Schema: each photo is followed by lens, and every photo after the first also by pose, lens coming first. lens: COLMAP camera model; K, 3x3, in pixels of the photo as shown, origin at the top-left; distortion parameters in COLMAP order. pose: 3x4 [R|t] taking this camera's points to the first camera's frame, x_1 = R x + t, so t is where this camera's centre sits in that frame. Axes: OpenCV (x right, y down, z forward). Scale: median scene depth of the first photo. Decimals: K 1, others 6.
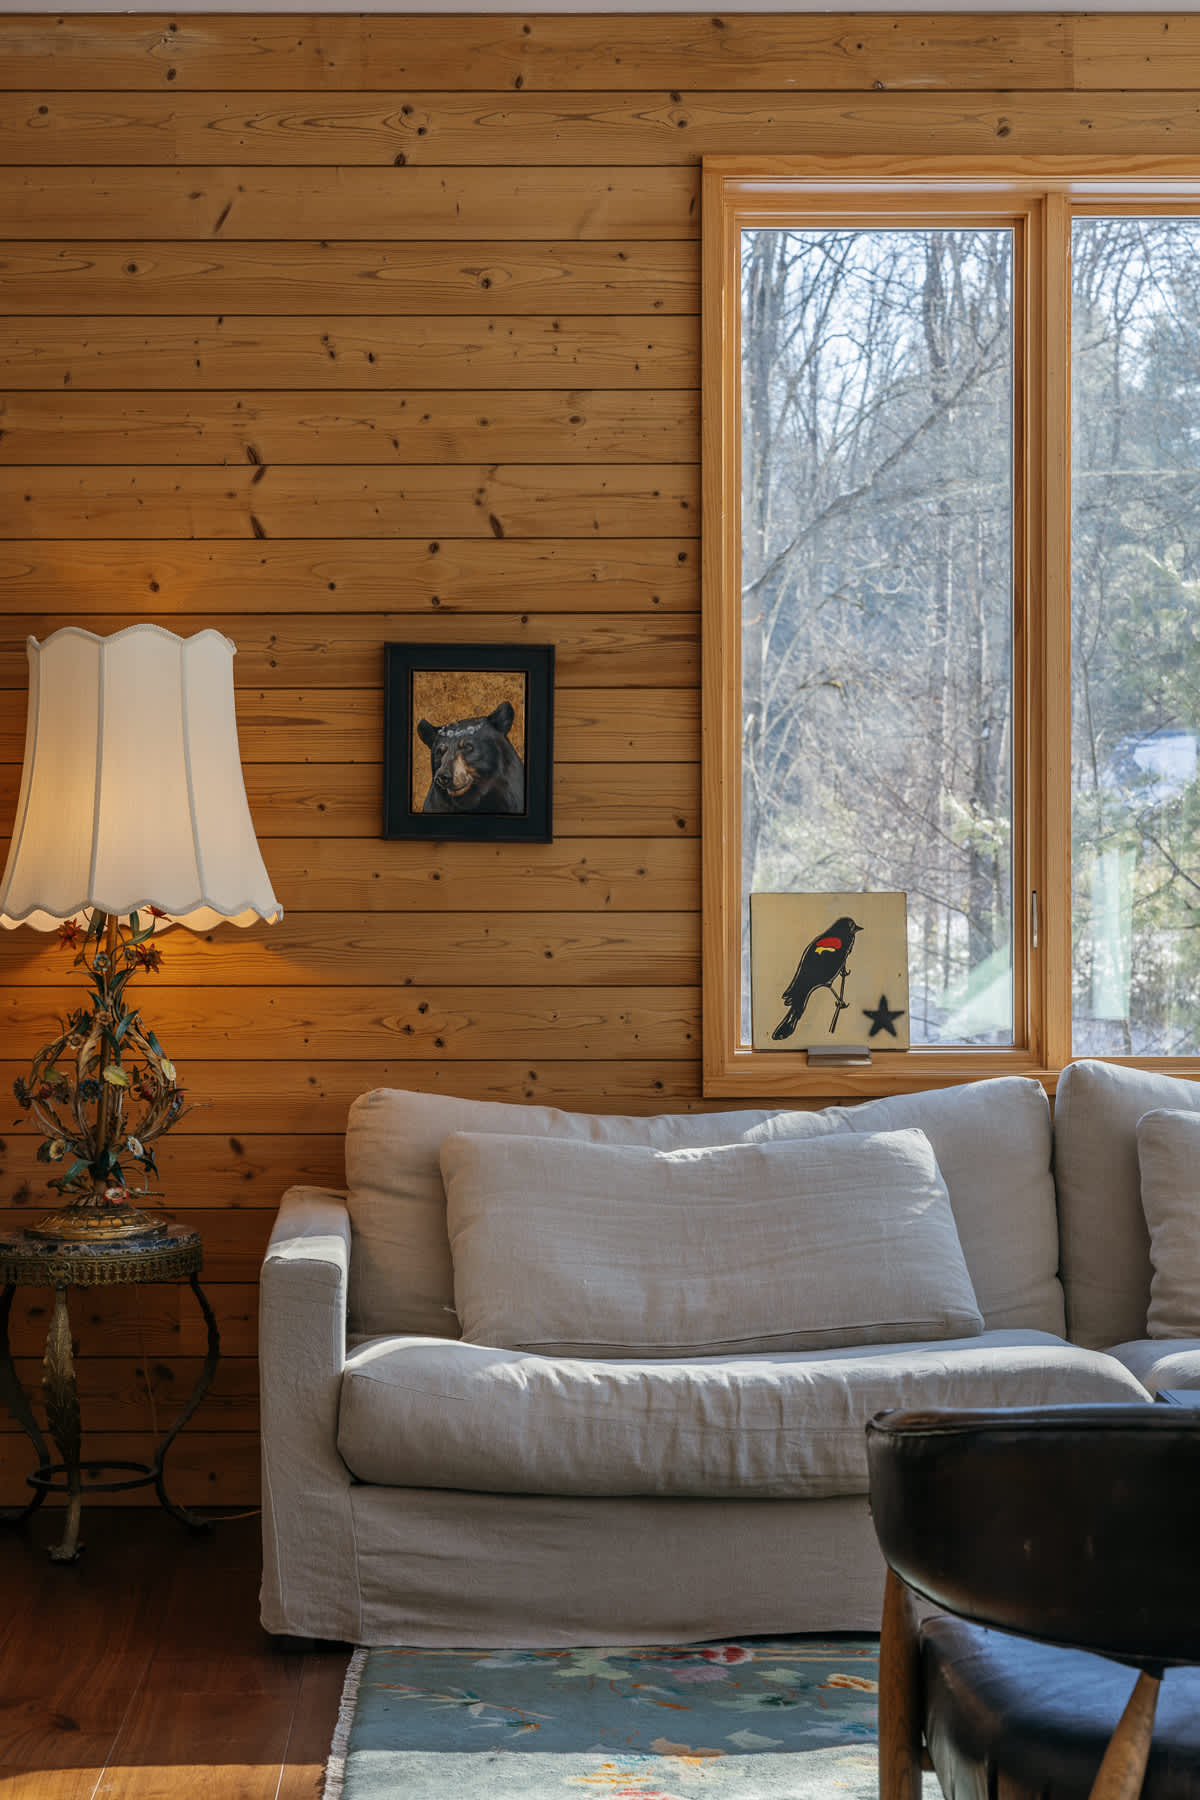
lens RADIAL K [[4380.6, 0, 600.0], [0, 4380.6, 900.0], [0, 0, 1]] dist [0.011281, 0.392433]
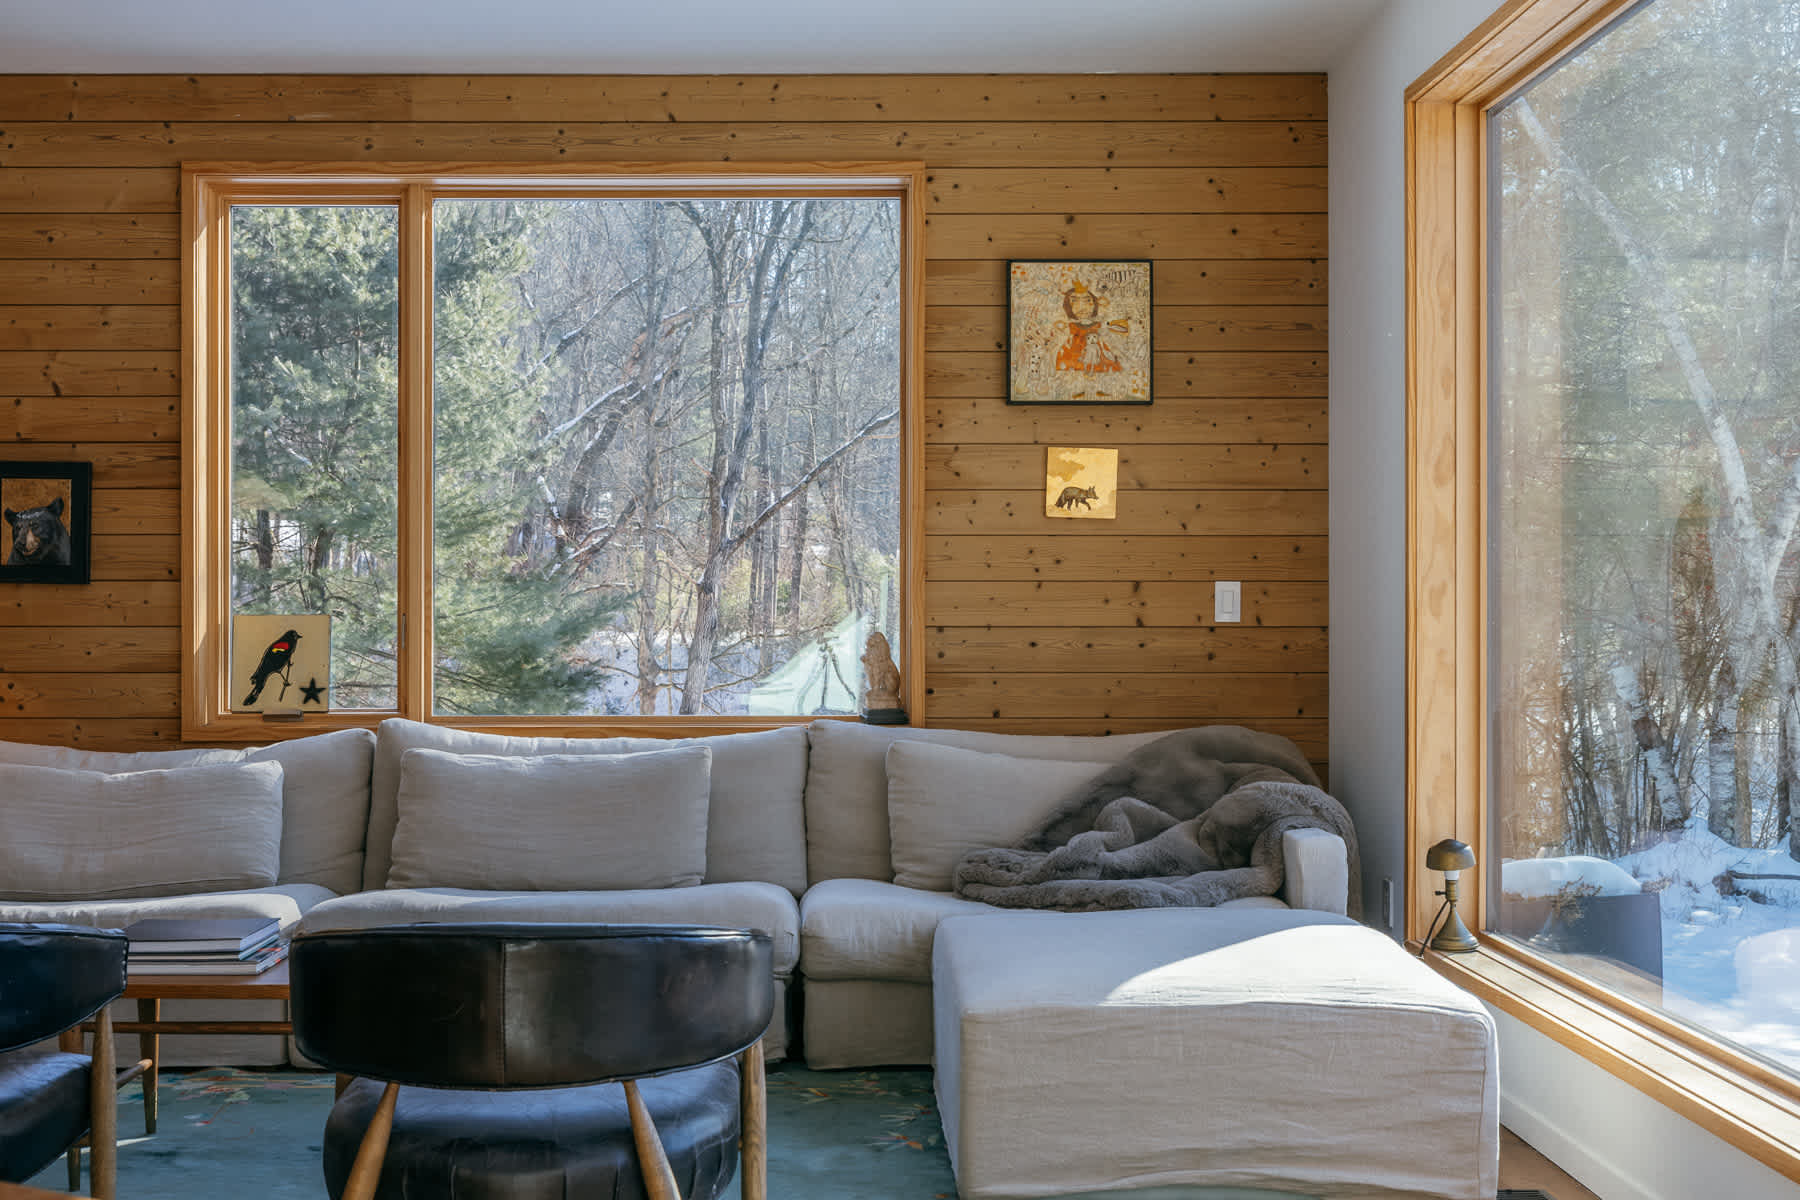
lens RADIAL K [[2744.4, 0, 900.0], [0, 2744.4, 600.0], [0, 0, 1]] dist [-0.004607, -0.040995]
pose [[0.999940, 0.000638, 0.010939, 0.277907], [-0.000566, 0.999978, -0.006616, -0.000610], [-0.010943, 0.006609, 0.999918, -0.018363]]
